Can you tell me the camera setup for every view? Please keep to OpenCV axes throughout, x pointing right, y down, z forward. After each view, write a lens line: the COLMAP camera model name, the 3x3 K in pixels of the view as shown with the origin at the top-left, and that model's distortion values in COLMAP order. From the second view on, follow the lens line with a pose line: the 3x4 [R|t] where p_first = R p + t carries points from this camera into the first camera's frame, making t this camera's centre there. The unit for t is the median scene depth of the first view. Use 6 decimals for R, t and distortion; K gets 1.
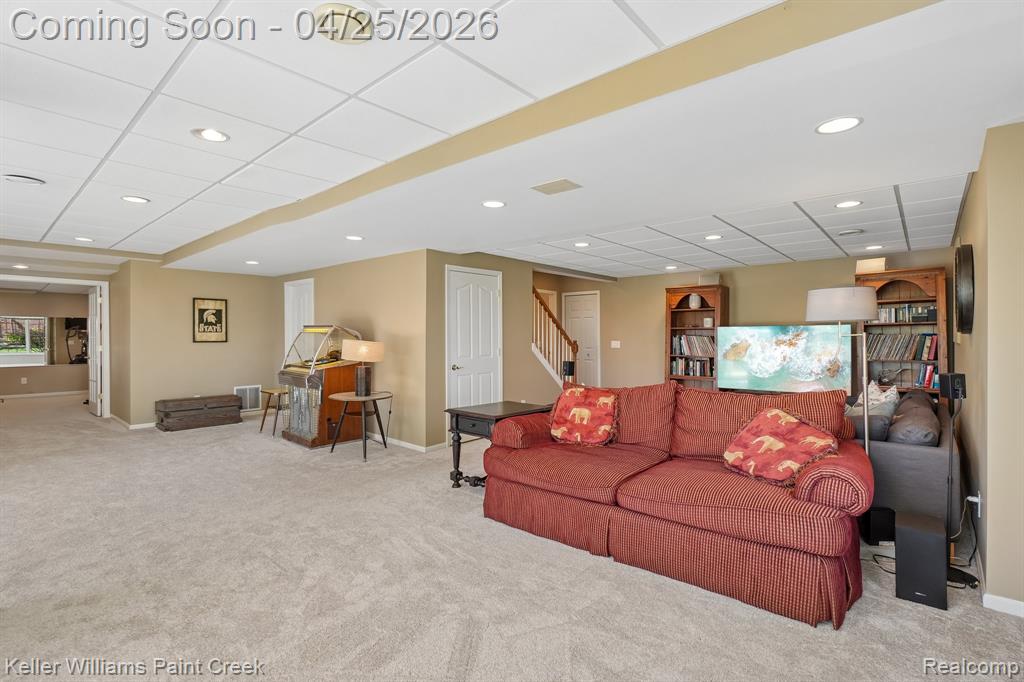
lens RADIAL K [[477.9, 0, 513.0], [0, 477.9, 335.8], [0, 0, 1]] dist [-0.000786, -0.000345]
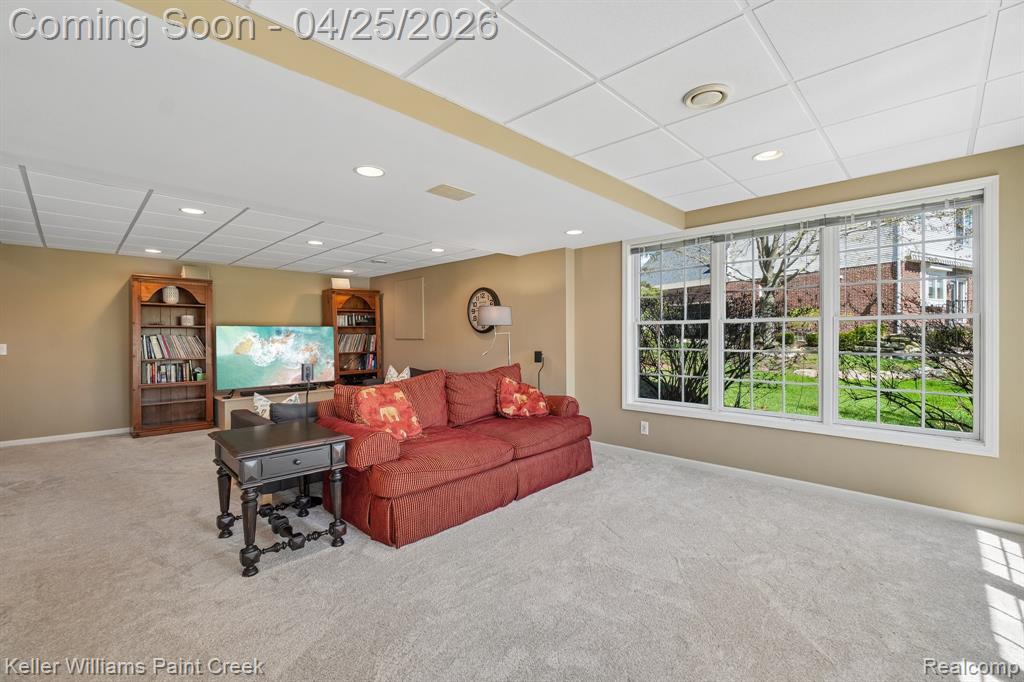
lens RADIAL K [[438.9, 0, 513.7], [0, 438.9, 336.5], [0, 0, 1]] dist [-0.001262, -0.000048]
pose [[0.060743, -0.001964, 0.998152, -0.770857], [0.003203, 0.999993, 0.001772, 0.005586], [-0.998148, 0.003090, 0.060749, 0.707504]]
